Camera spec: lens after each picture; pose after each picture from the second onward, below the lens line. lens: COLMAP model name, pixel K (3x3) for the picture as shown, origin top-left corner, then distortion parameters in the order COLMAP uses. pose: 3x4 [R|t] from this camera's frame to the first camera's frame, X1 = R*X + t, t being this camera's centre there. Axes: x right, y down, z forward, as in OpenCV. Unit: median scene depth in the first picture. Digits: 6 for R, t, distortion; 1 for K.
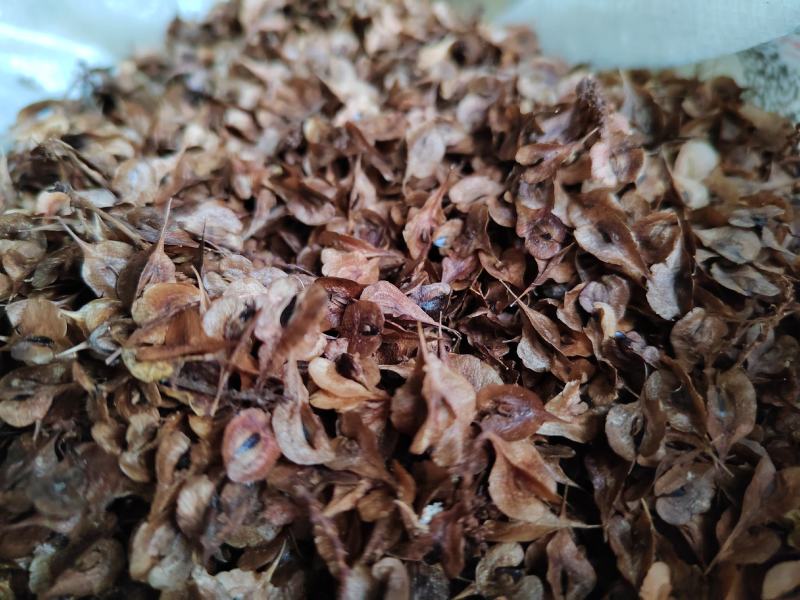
lens RADIAL K [[609.2, 0, 401.1], [0, 609.2, 299.8], [0, 0, 1]] dist [-0.038197, -0.029611]
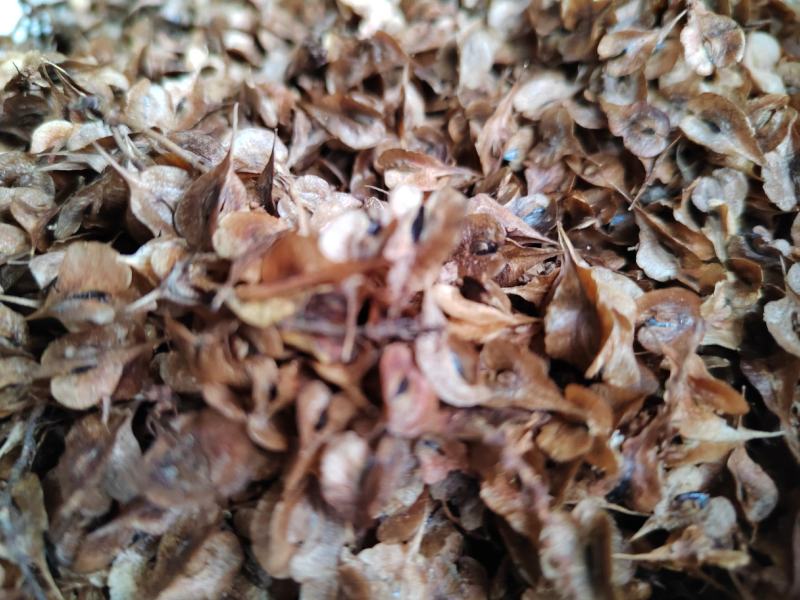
lens RADIAL K [[609.2, 0, 398.1], [0, 609.2, 301.2], [0, 0, 1]] dist [-0.038197, -0.029611]
pose [[0.988689, -0.102304, 0.109672, -0.286229], [0.096484, 0.993694, 0.057129, 0.066077], [-0.114825, -0.045901, 0.992325, 0.173701]]
